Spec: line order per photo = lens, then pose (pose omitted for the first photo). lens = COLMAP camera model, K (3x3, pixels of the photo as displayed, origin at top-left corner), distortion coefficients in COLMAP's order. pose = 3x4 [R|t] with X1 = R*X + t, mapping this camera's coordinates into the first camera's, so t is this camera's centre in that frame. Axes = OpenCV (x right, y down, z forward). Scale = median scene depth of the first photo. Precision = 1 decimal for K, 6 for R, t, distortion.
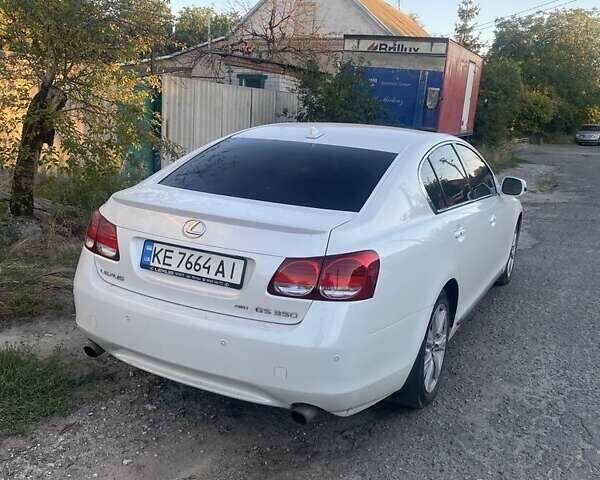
lens RADIAL K [[623.7, 0, 300.0], [0, 623.7, 240.0], [0, 0, 1]] dist [-0.001668, 0.007694]
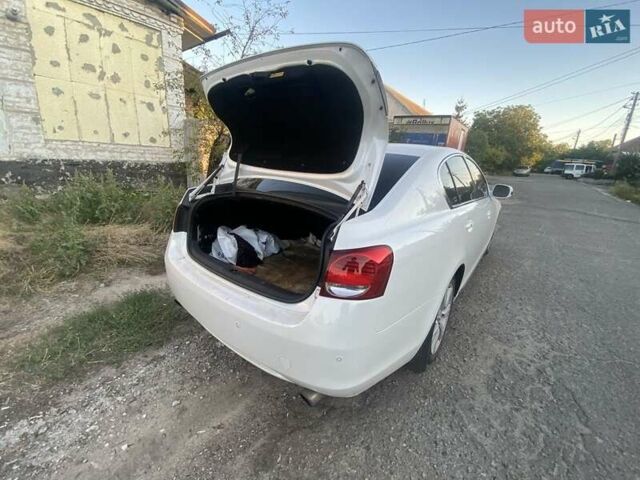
lens RADIAL K [[264.3, 0, 320.0], [0, 264.3, 240.0], [0, 0, 1]] dist [-0.016478, -0.000640]
pose [[0.980273, 0.044838, -0.192494, 0.070705], [-0.029163, 0.996080, 0.083507, -0.016424], [0.195484, -0.076246, 0.977738, 0.437746]]
